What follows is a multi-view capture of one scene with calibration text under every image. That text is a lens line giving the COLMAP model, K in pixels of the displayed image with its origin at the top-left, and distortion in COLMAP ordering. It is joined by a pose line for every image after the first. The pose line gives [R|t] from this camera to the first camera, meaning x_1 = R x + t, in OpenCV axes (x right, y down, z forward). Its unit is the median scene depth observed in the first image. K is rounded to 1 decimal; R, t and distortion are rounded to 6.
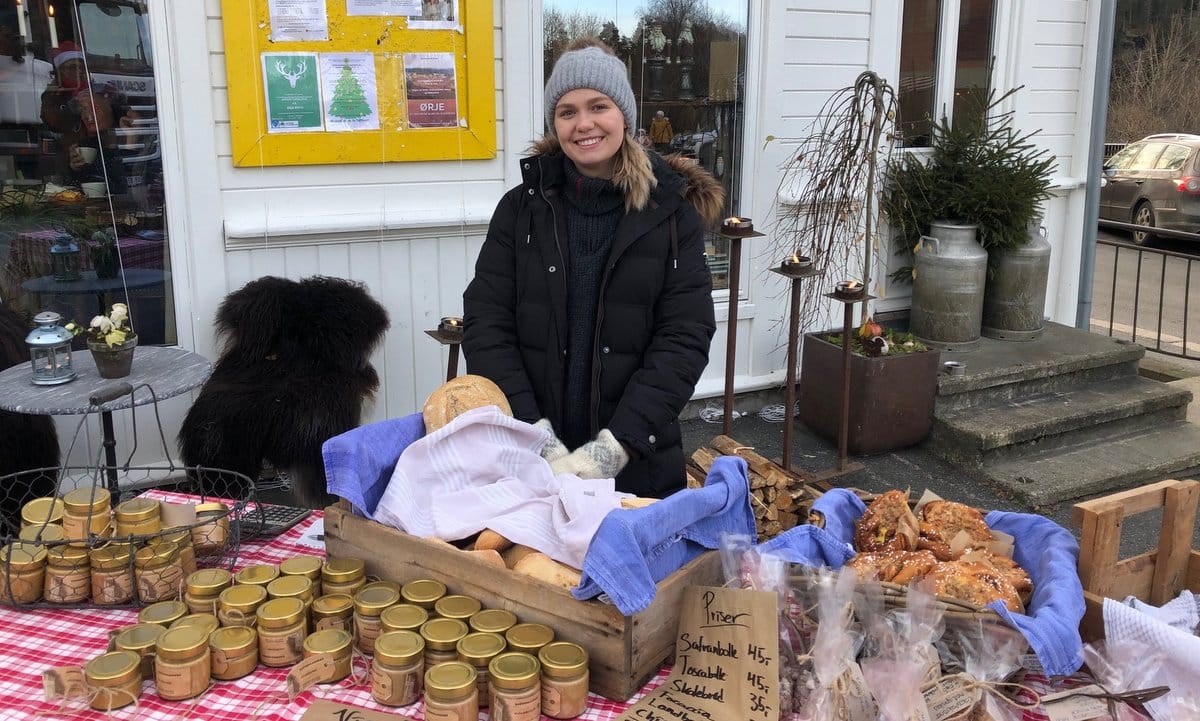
lens RADIAL K [[967.6, 0, 594.7], [0, 967.6, 299.1], [0, 0, 1]] dist [0.057056, -0.128004]
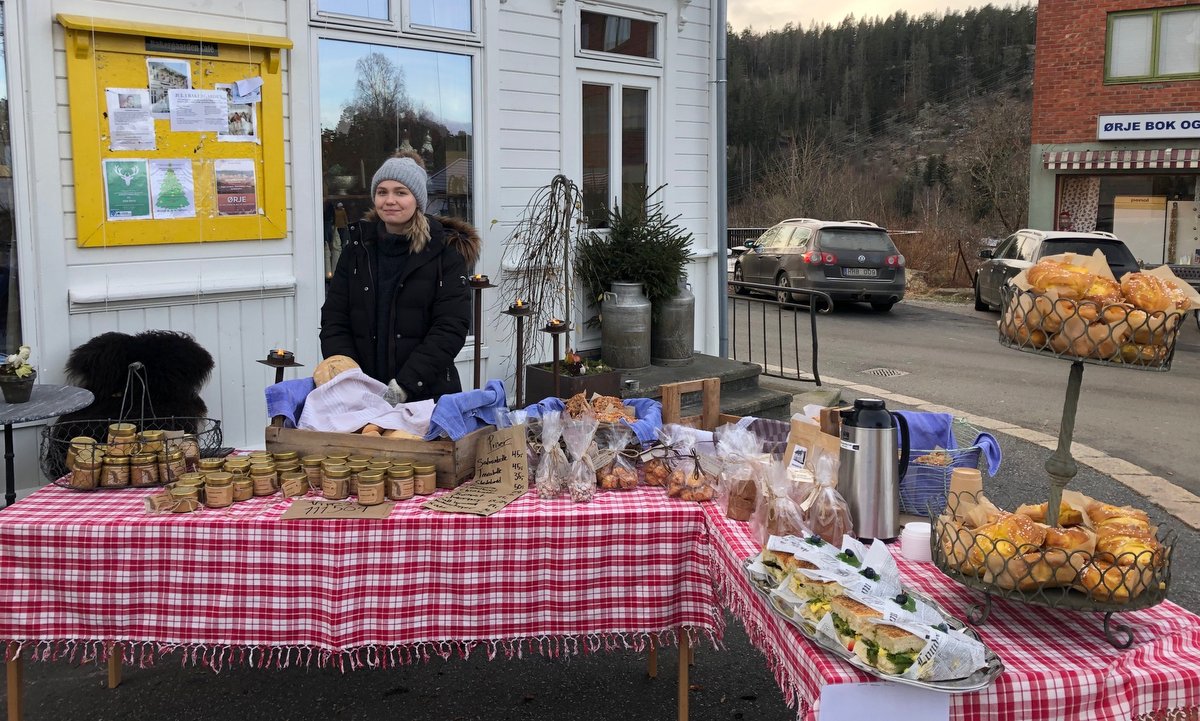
lens RADIAL K [[967.6, 0, 594.7], [0, 967.6, 299.1], [0, 0, 1]] dist [0.057056, -0.128004]
pose [[0.956777, -0.032976, 0.288946, -0.083232], [0.059335, 0.994786, -0.082943, 0.065821], [-0.284704, 0.096503, 0.953746, -0.339396]]
